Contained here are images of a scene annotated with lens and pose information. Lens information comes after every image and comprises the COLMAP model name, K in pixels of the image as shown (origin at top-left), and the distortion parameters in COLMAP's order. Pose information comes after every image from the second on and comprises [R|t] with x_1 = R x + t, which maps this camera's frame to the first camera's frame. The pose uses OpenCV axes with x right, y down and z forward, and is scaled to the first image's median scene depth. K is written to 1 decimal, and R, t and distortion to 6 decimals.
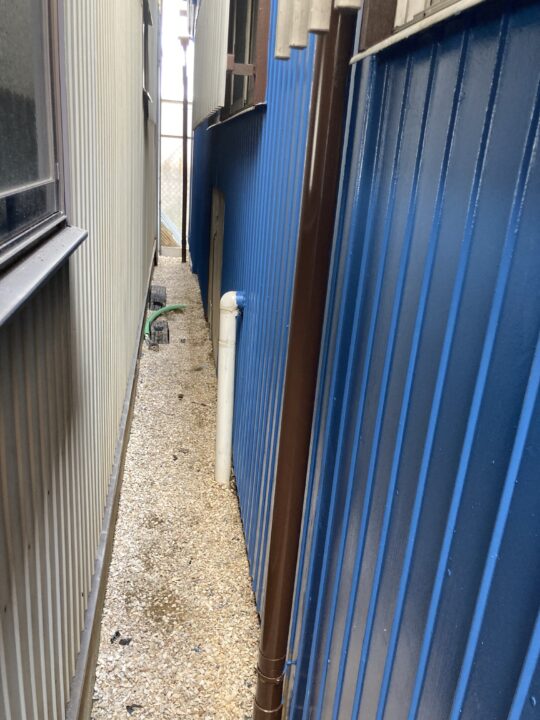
lens RADIAL K [[587.4, 0, 270.0], [0, 587.4, 360.0], [0, 0, 1]] dist [0.014596, -0.005391]
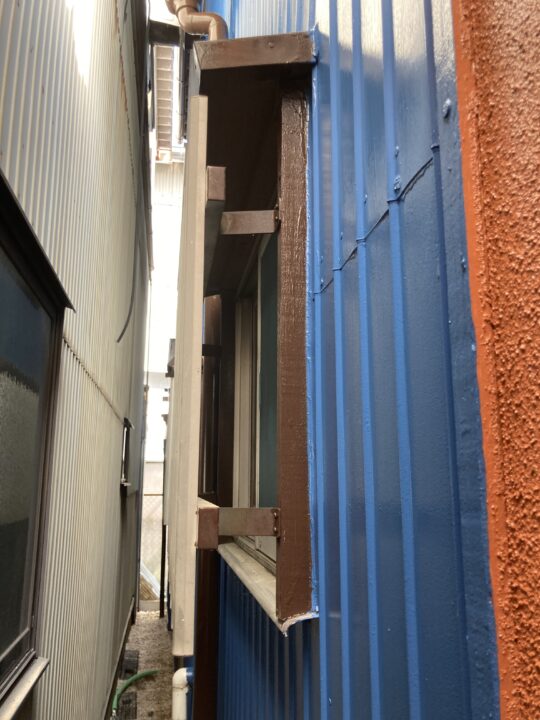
lens RADIAL K [[587.4, 0, 270.0], [0, 587.4, 360.0], [0, 0, 1]] dist [0.014596, -0.005391]
pose [[0.996972, -0.069762, 0.034366, 0.052580], [0.077493, 0.854128, -0.514257, -0.013057], [0.006523, 0.515363, 0.856947, -0.139906]]
